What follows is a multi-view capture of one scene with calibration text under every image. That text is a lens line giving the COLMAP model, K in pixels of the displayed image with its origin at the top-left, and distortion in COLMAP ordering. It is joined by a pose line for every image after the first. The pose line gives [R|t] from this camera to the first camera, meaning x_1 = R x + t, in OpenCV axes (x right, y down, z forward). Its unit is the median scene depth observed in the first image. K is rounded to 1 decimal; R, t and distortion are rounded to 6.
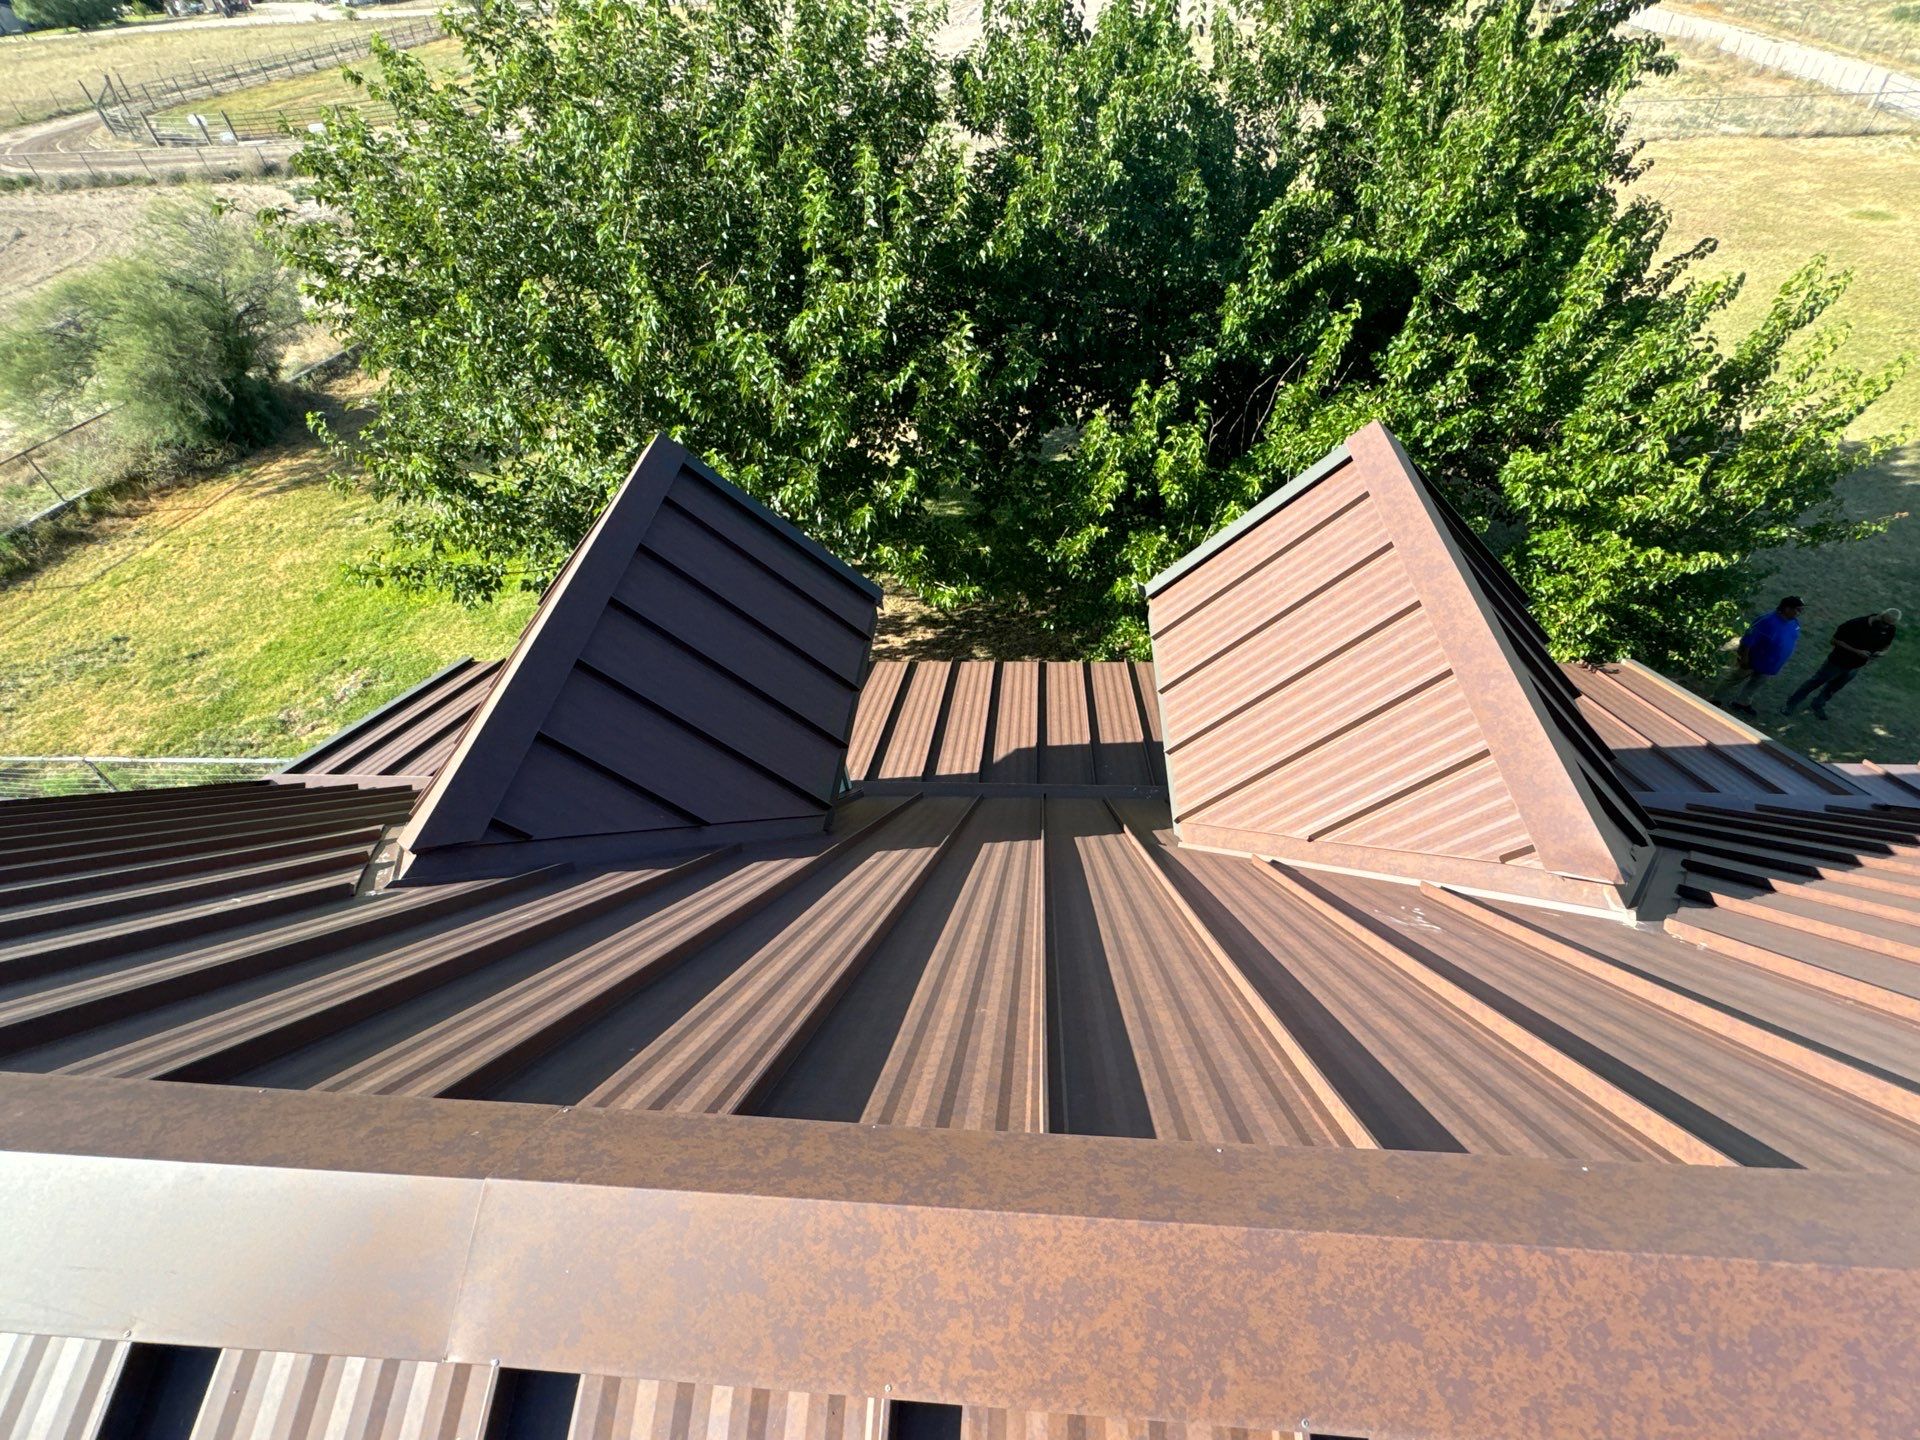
lens RADIAL K [[906.1, 0, 960.0], [0, 906.1, 720.0], [0, 0, 1]] dist [-0.003668, 0.000645]
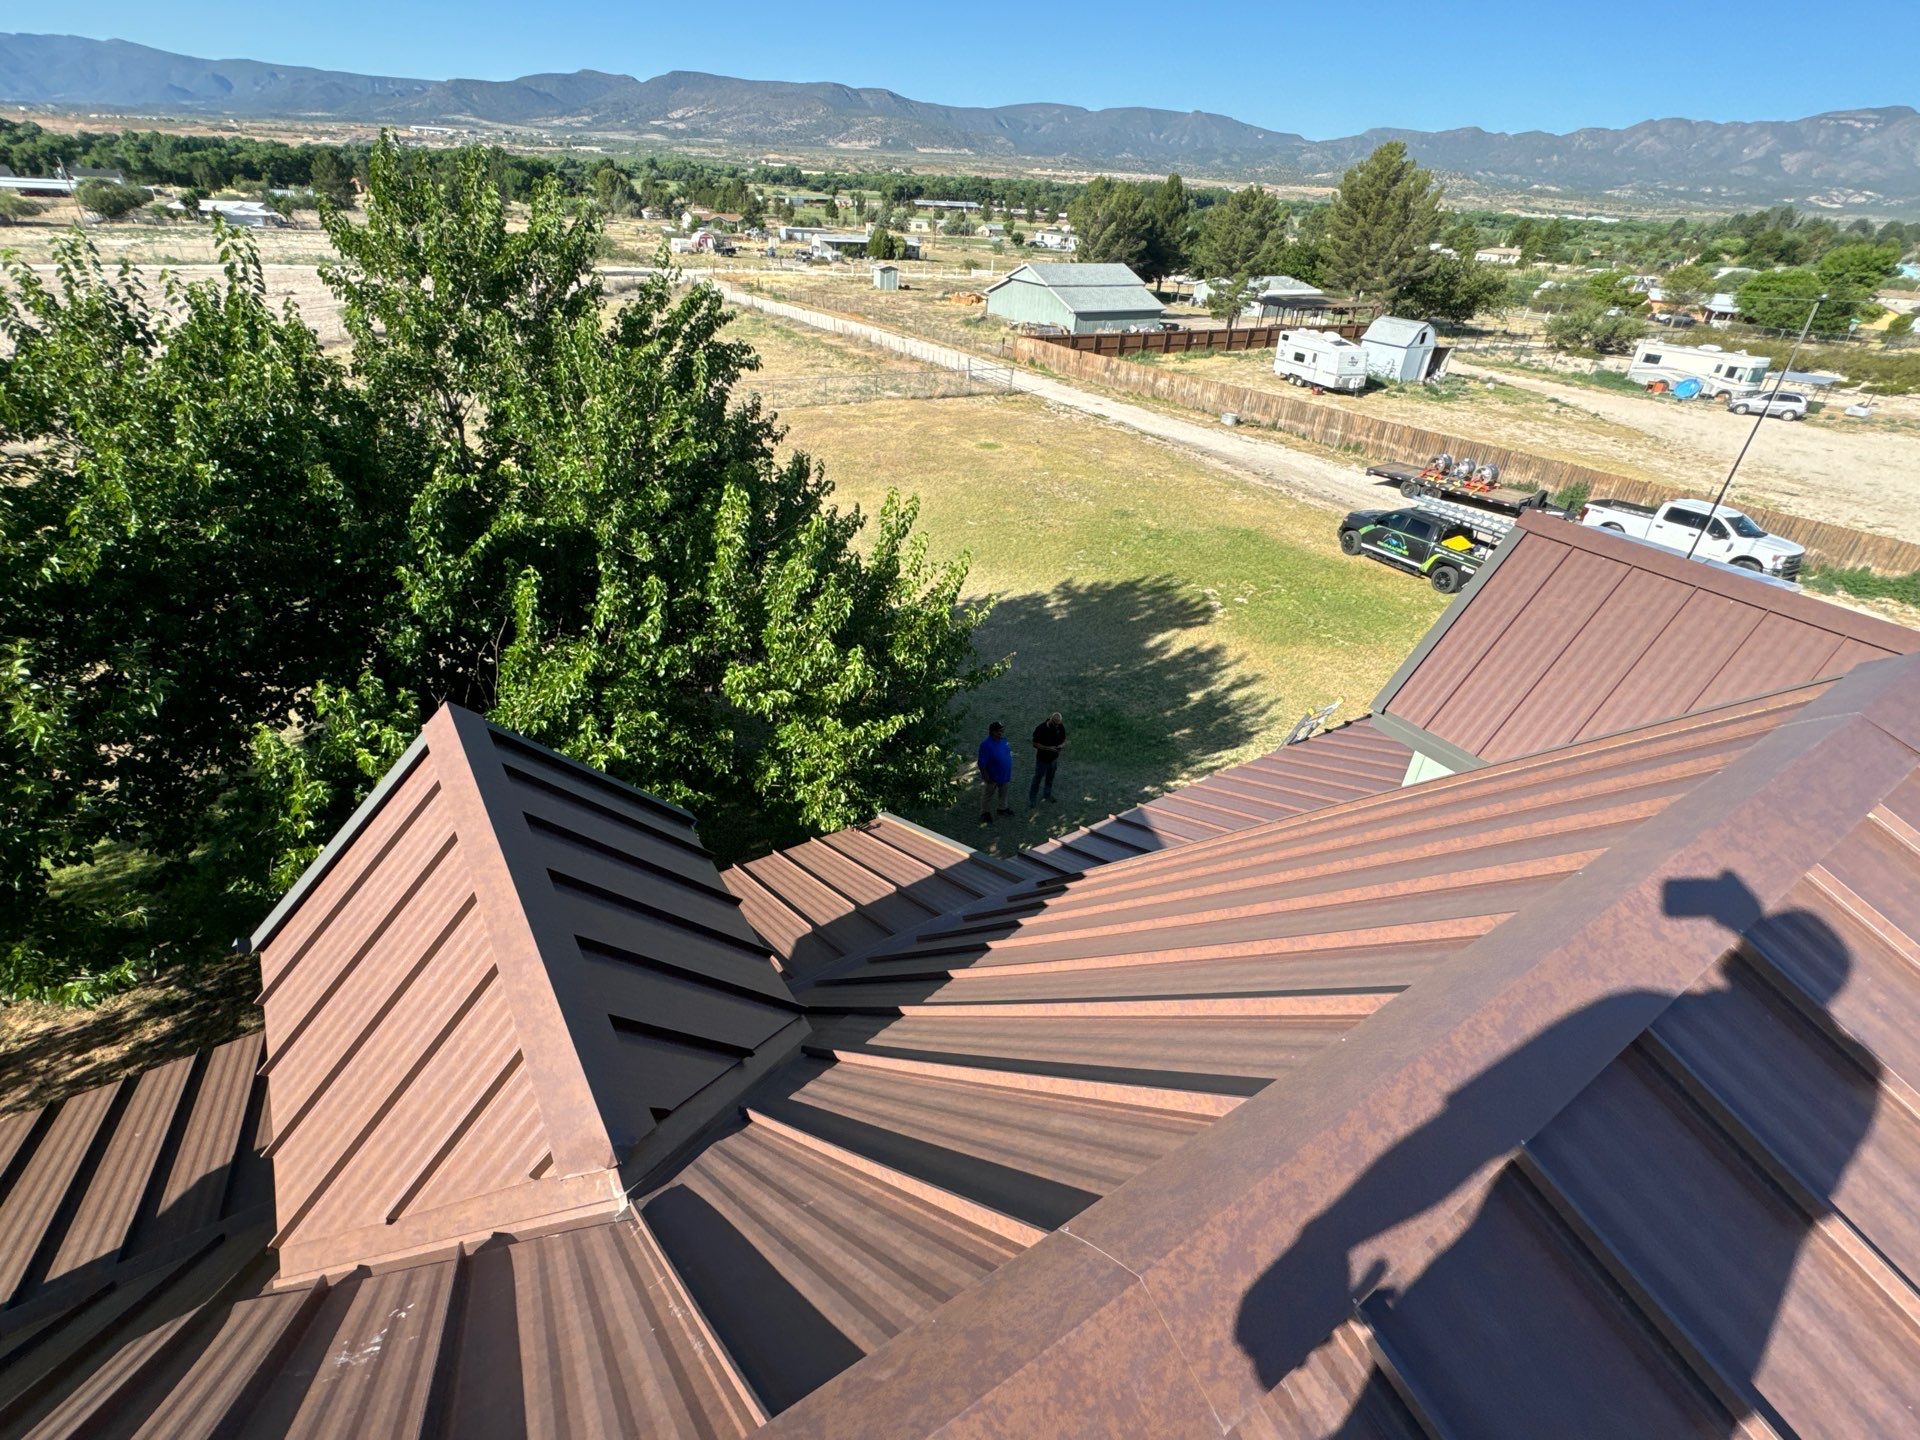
lens RADIAL K [[906.1, 0, 960.0], [0, 906.1, 720.0], [0, 0, 1]] dist [-0.003668, 0.000645]
pose [[0.785808, -0.231072, 0.573682, 0.177666], [0.360293, 0.924965, -0.120951, -0.001195], [-0.502687, 0.301738, 0.810099, -0.026463]]
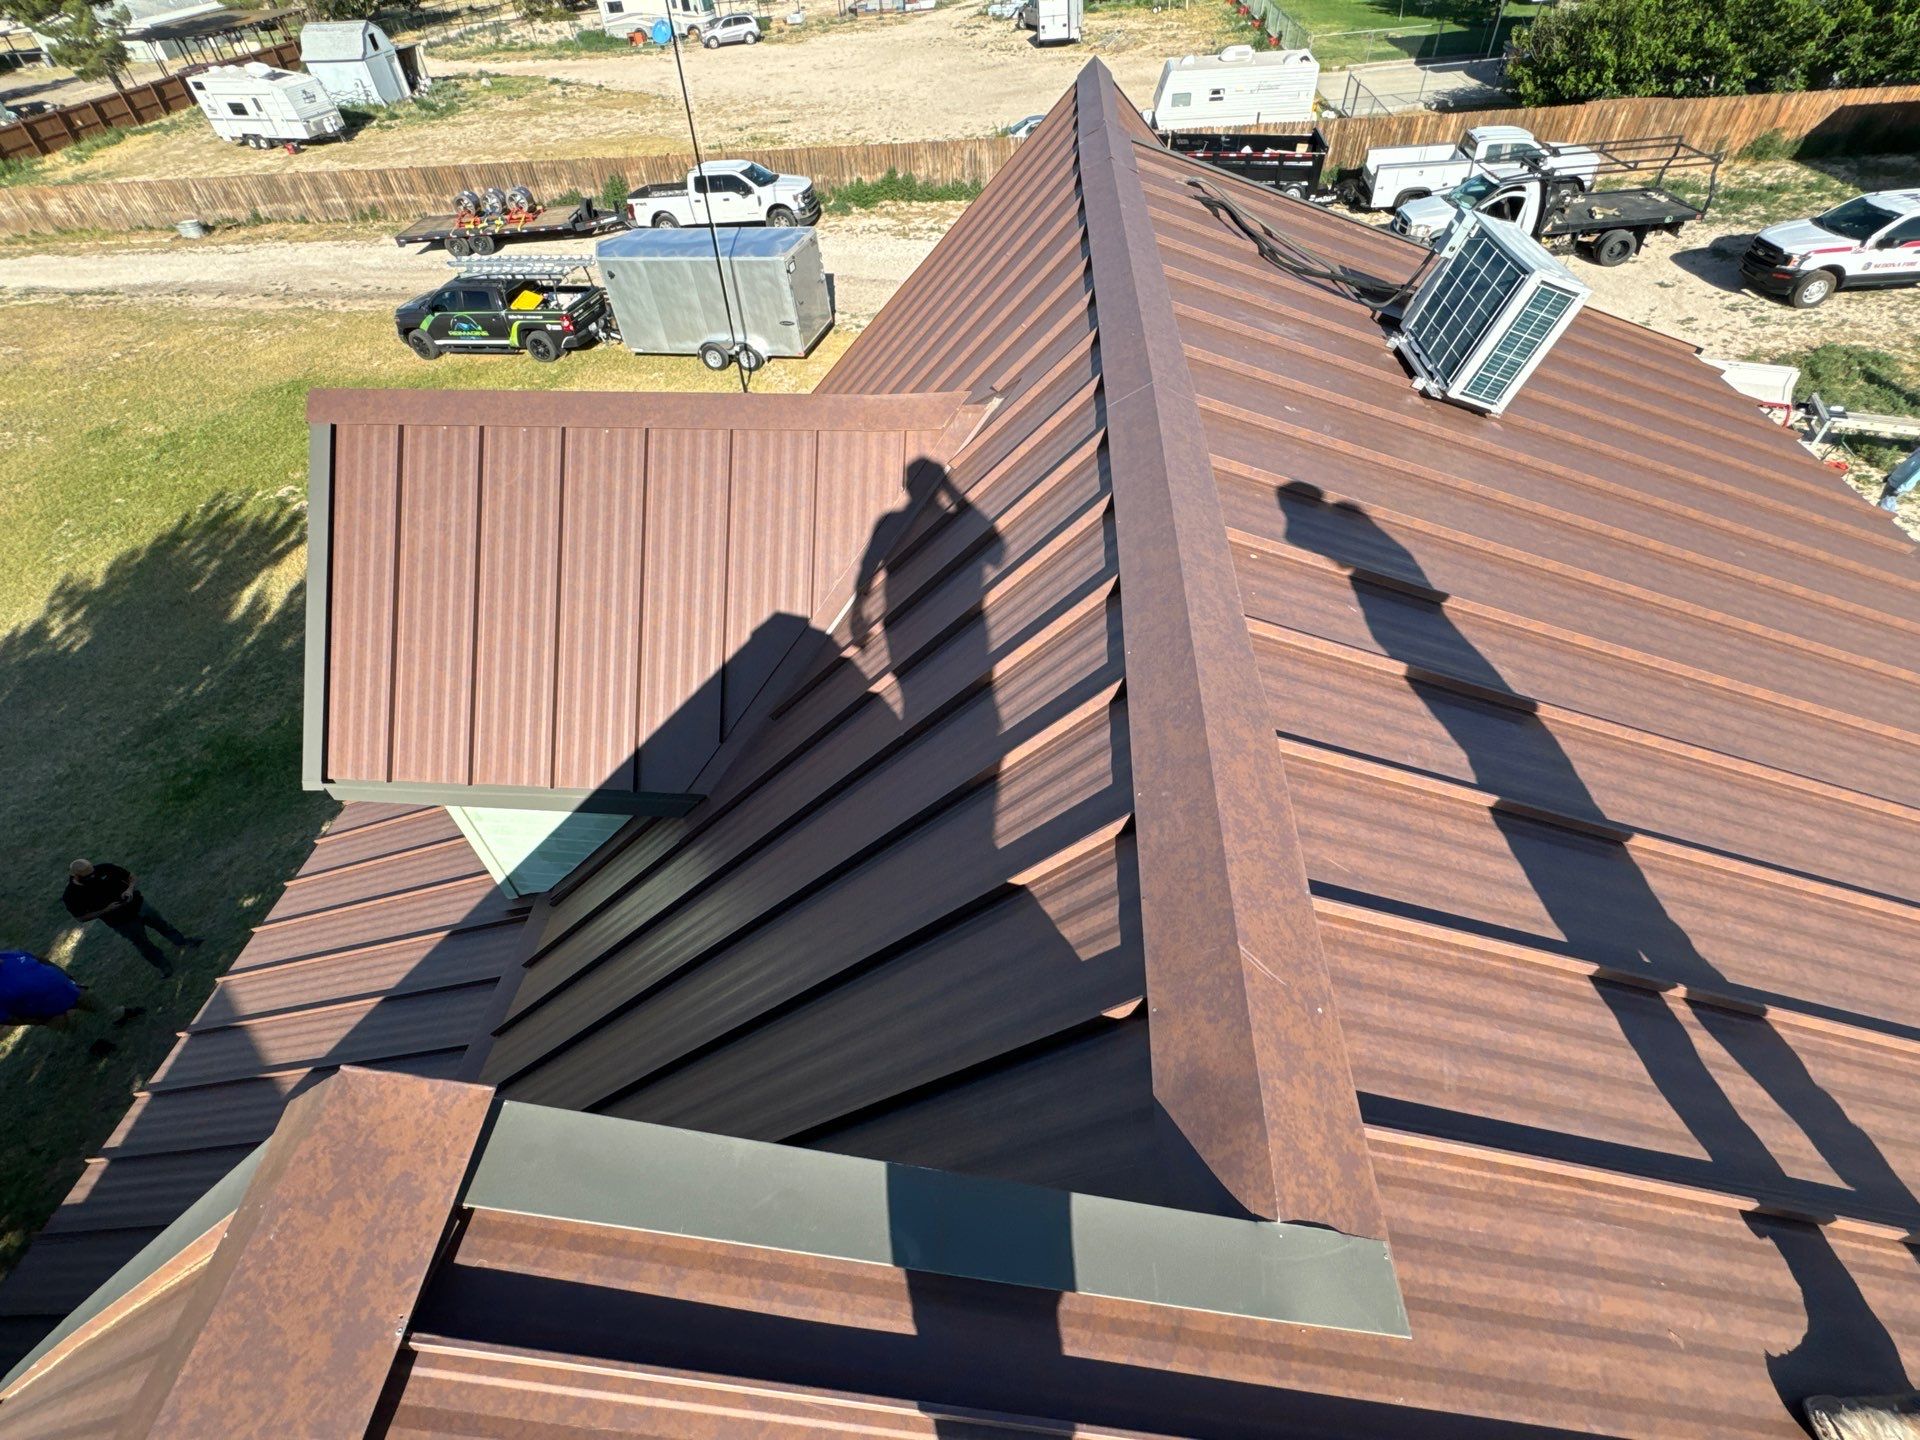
lens RADIAL K [[906.1, 0, 960.0], [0, 906.1, 720.0], [0, 0, 1]] dist [-0.003668, 0.000645]
pose [[0.009858, -0.668878, 0.743307, 0.610758], [0.731714, 0.511468, 0.450550, 0.045165], [-0.681540, 0.539447, 0.494470, -0.088835]]
